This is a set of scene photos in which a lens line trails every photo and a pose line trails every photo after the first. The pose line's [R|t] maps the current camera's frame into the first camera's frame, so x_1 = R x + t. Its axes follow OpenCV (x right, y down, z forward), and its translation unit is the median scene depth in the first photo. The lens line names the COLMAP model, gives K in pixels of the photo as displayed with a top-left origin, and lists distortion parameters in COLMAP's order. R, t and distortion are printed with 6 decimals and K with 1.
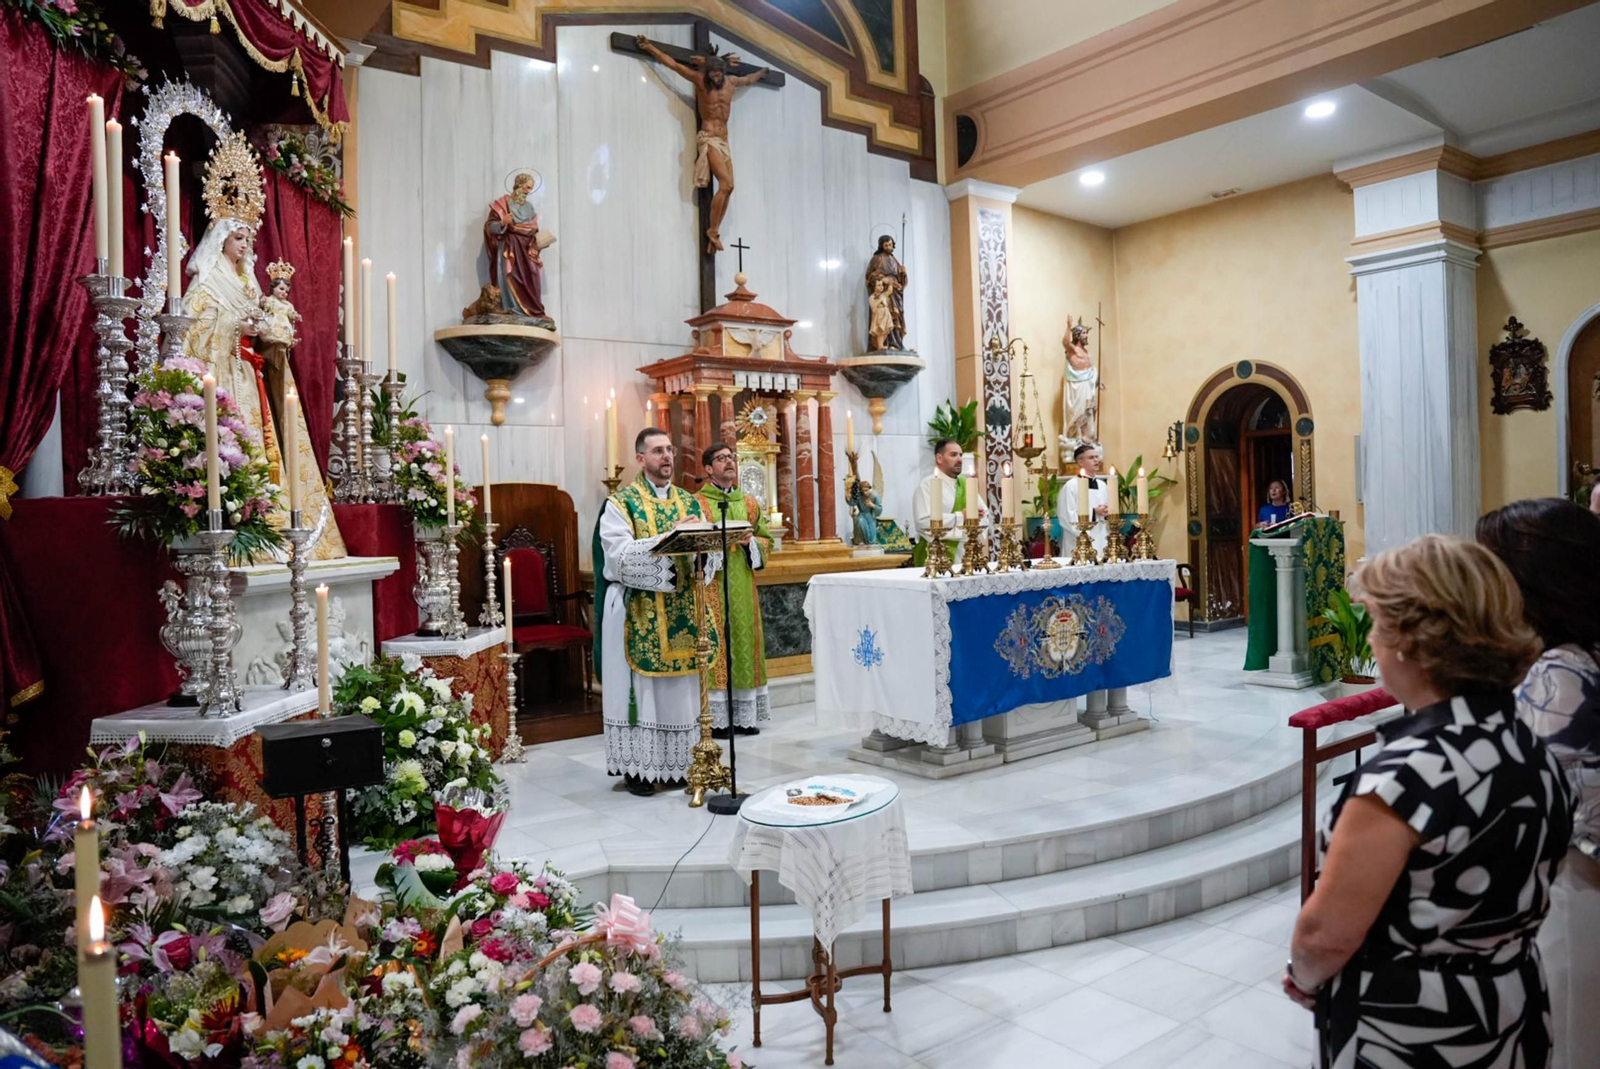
lens RADIAL K [[1101.4, 0, 800.0], [0, 1101.4, 534.5], [0, 0, 1]] dist [-0.151027, 0.118907]
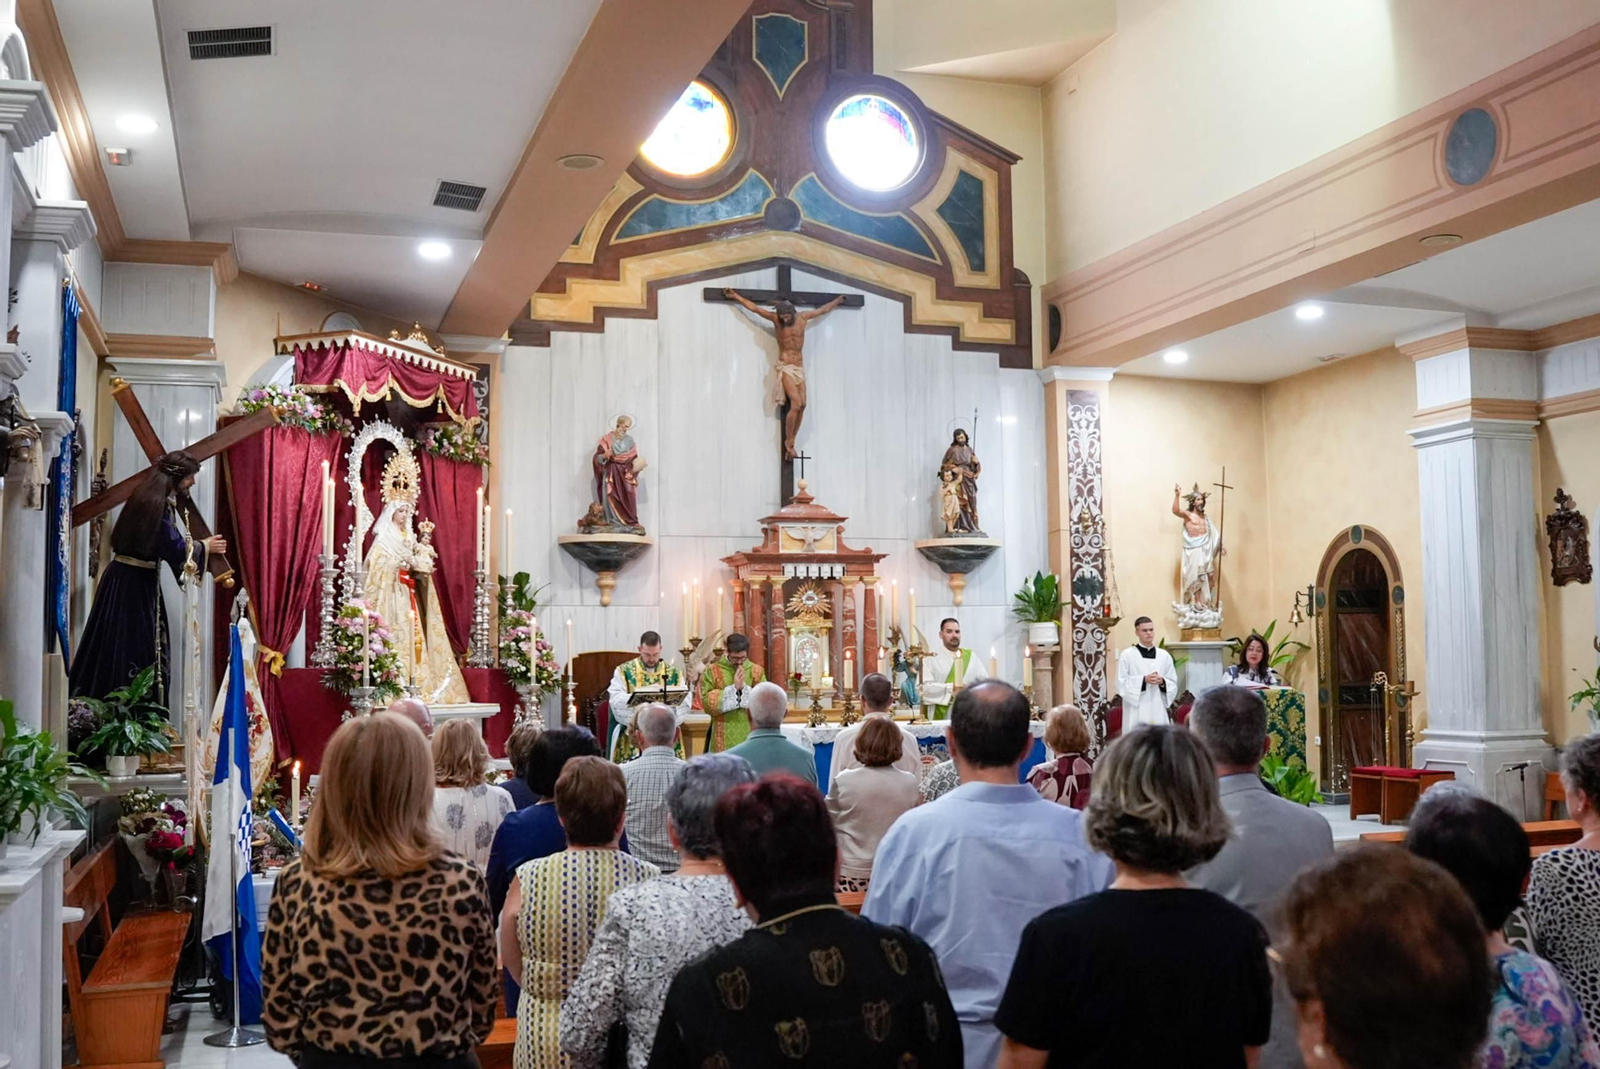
lens RADIAL K [[1689.6, 0, 800.0], [0, 1689.6, 534.5], [0, 0, 1]] dist [-0.109946, 0.008834]
pose [[0.944174, -0.007846, -0.329355, 0.561730], [-0.021475, 0.996124, -0.085294, -0.016512], [0.328748, 0.087605, 0.940346, -0.770852]]
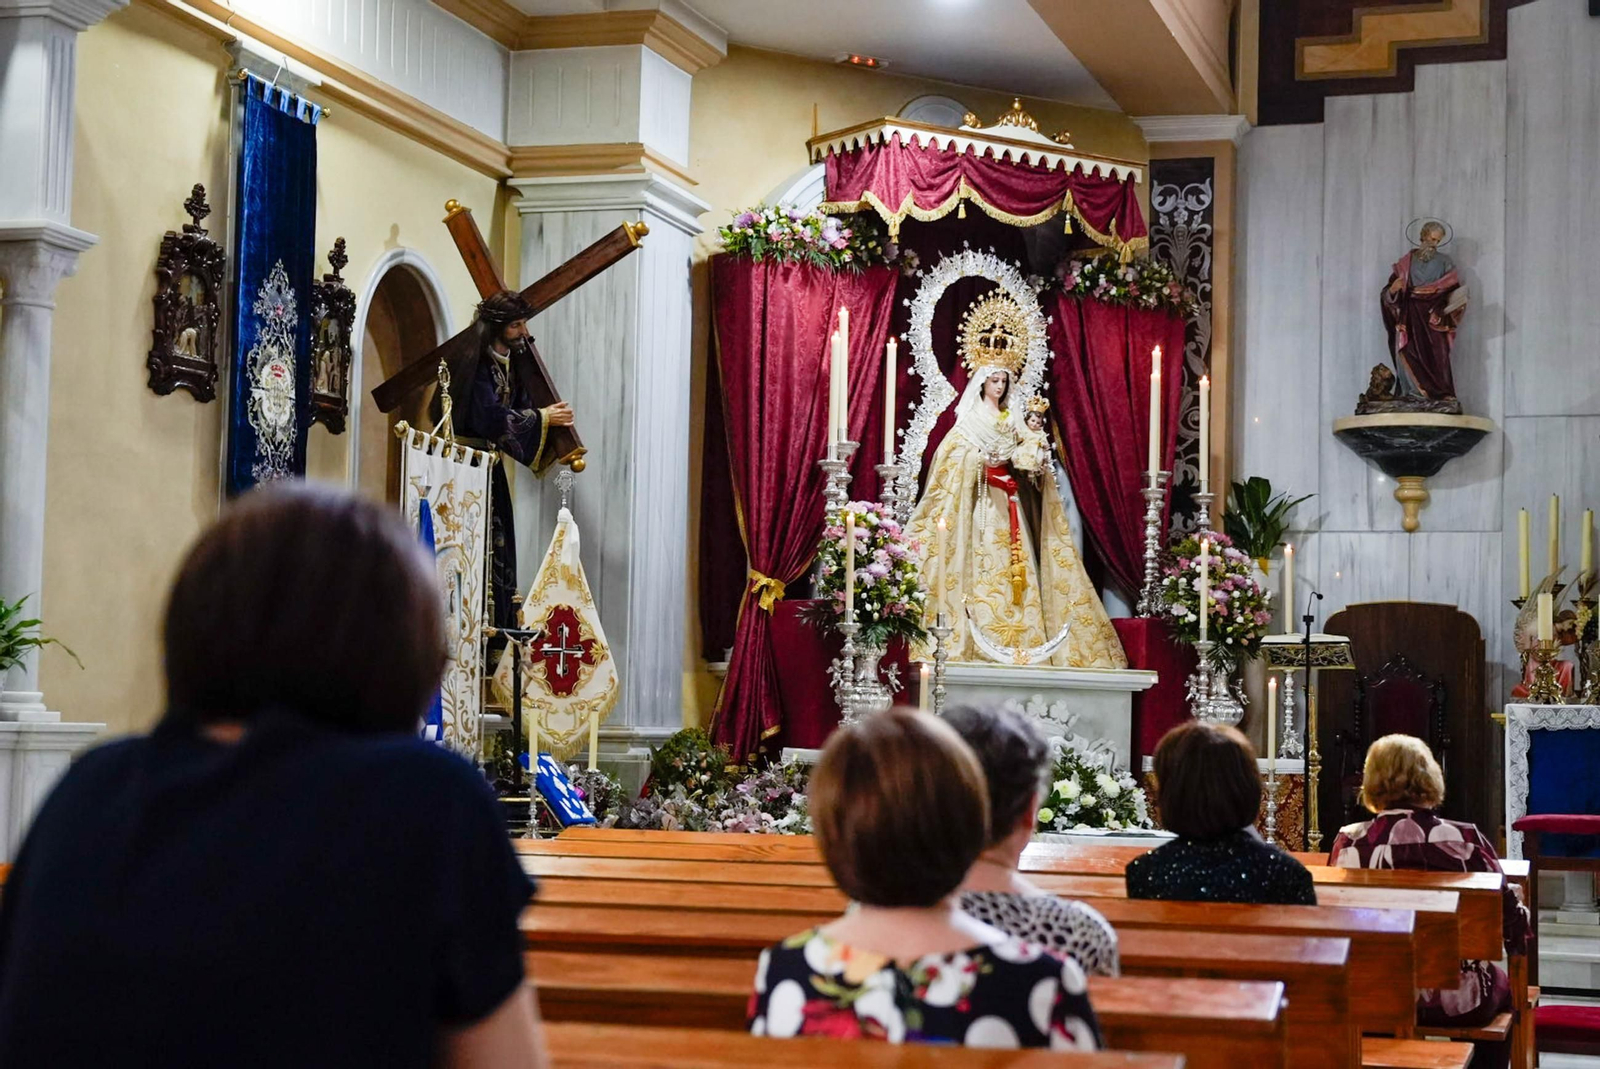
lens RADIAL K [[2903.8, 0, 801.3], [0, 2903.8, 556.7], [0, 0, 1]] dist [0.081569, 0.054390]
pose [[0.586130, -0.015711, -0.810065, 1.115633], [-0.048794, 0.997313, -0.054649, 0.054094], [0.808746, 0.071558, 0.583788, -0.585095]]
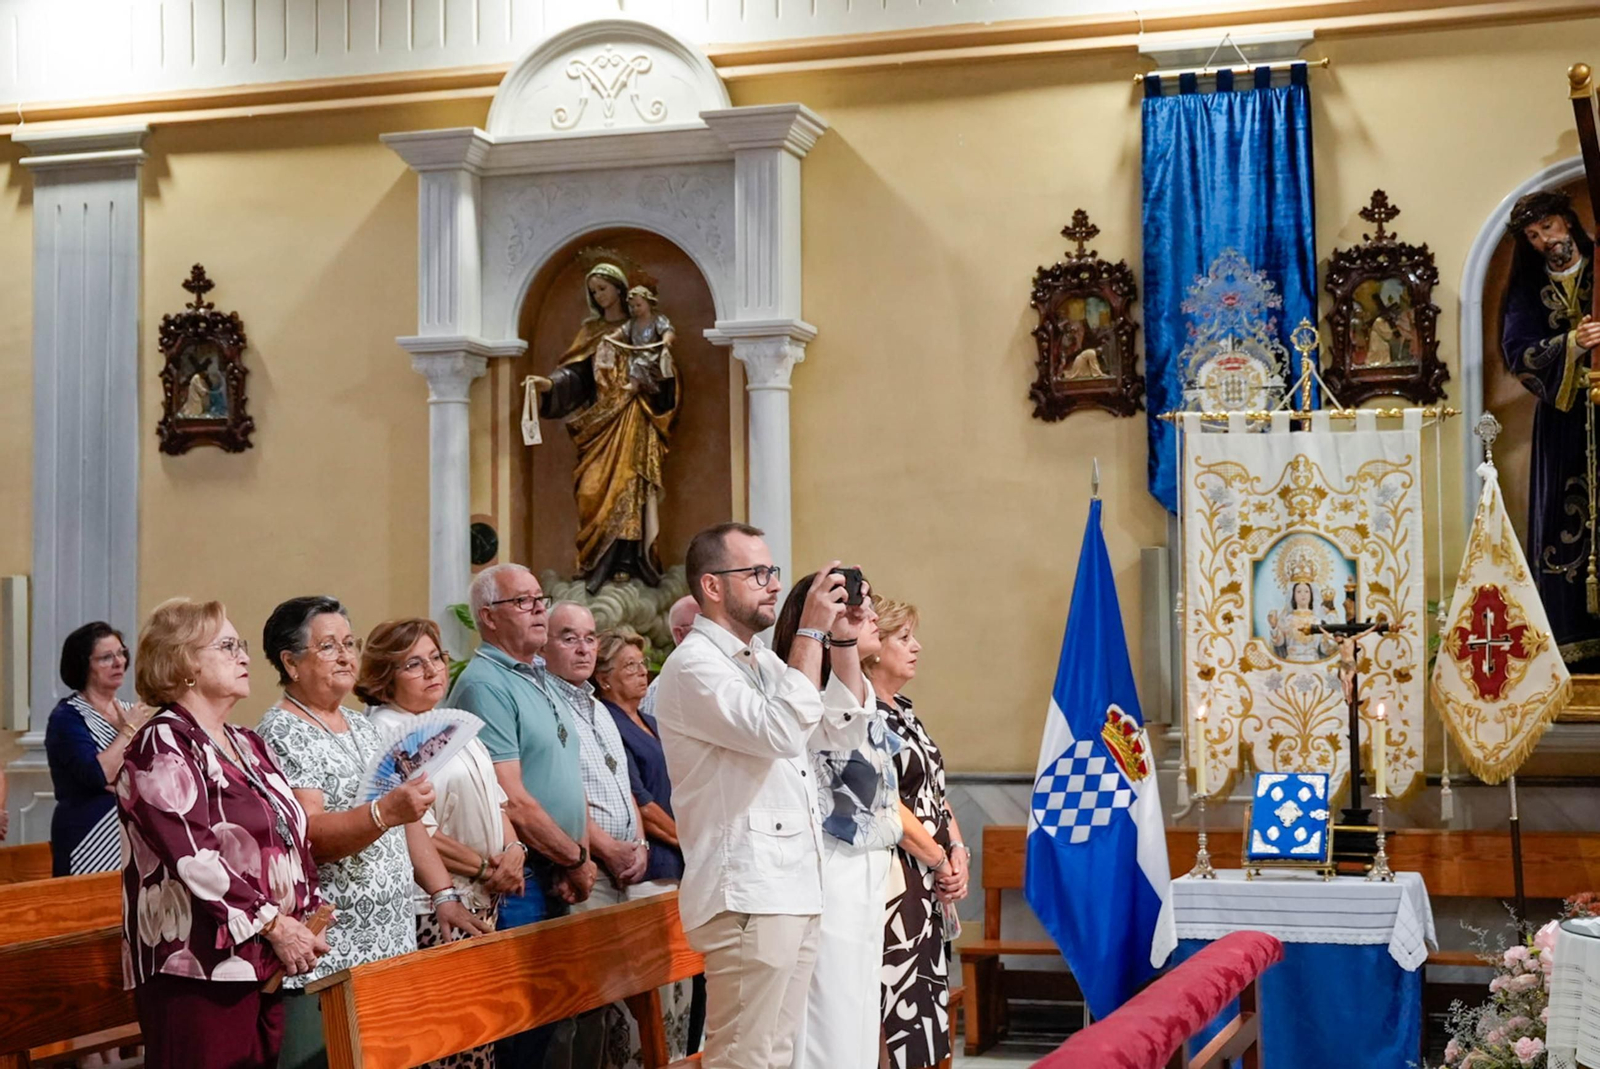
lens RADIAL K [[2630.2, 0, 800.0], [0, 2630.2, 534.5], [0, 0, 1]] dist [0.245141, -0.000247]
pose [[-0.803601, -0.006842, -0.595129, 0.702465], [0.014853, 0.999392, -0.031546, 0.012445], [0.594983, -0.034189, -0.803011, 0.913487]]
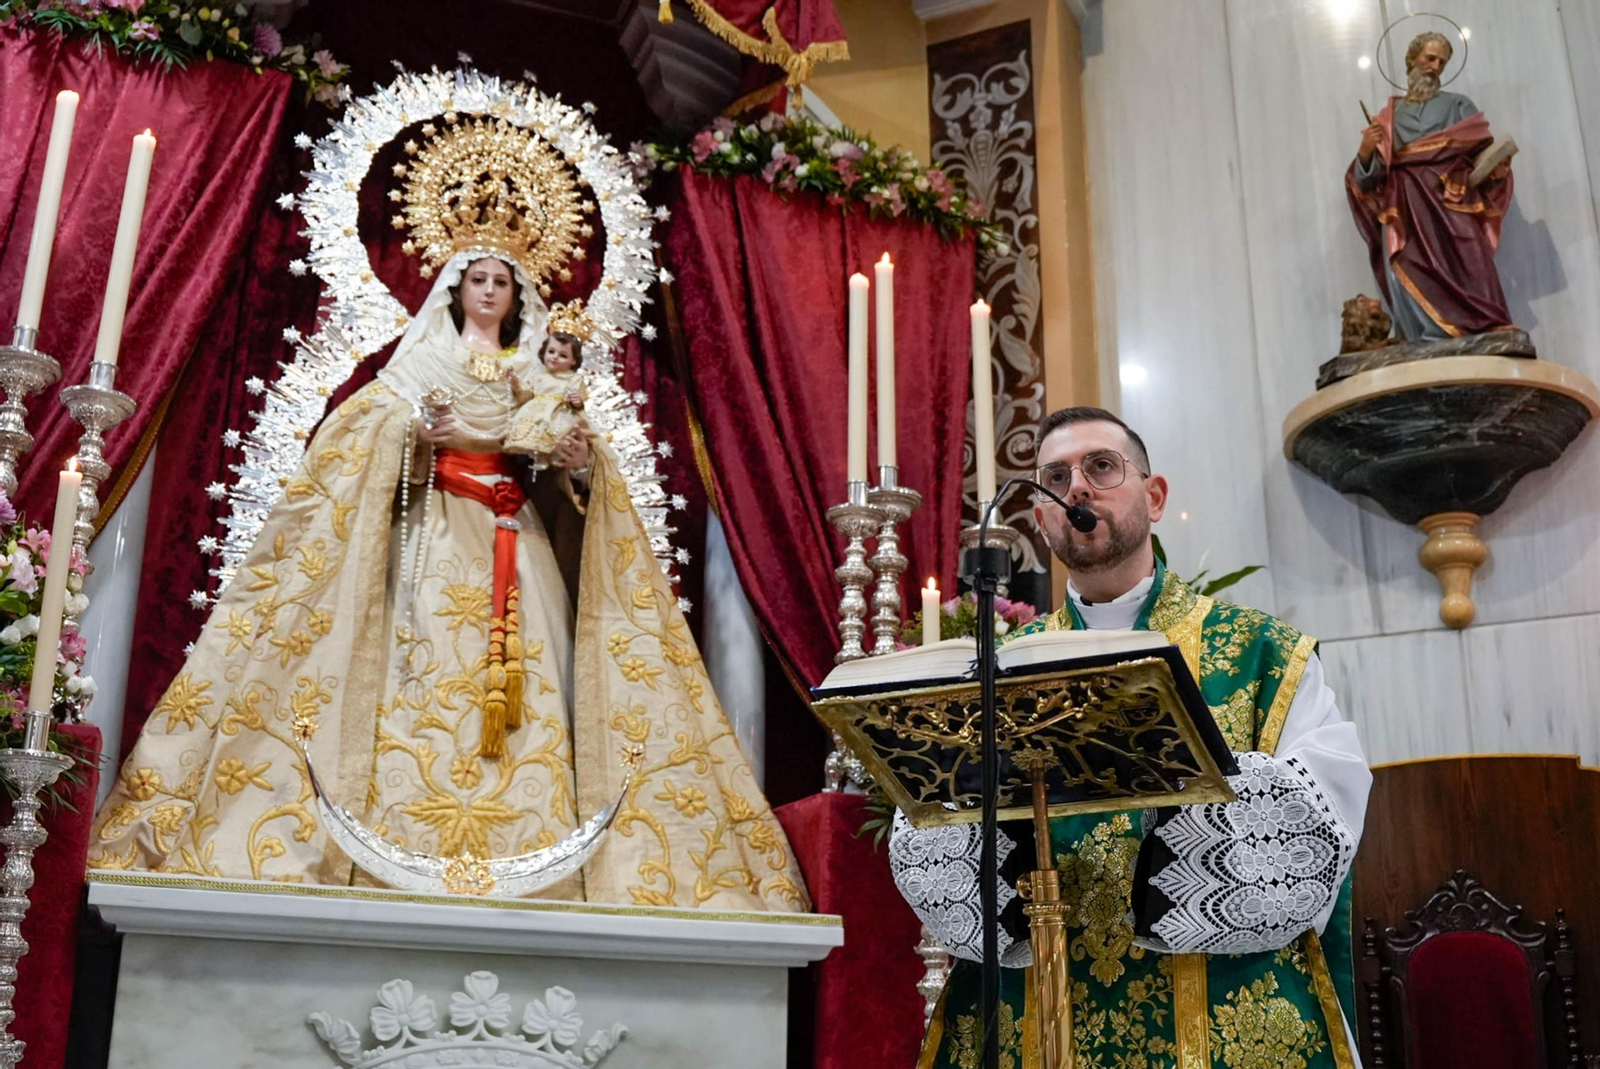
lens RADIAL K [[1689.6, 0, 800.0], [0, 1689.6, 534.5], [0, 0, 1]] dist [-0.109946, 0.008834]
pose [[0.428023, -0.243909, -0.870232, 0.140690], [-0.038276, 0.957138, -0.287093, 0.045309], [0.902957, 0.156192, 0.400341, 0.488895]]
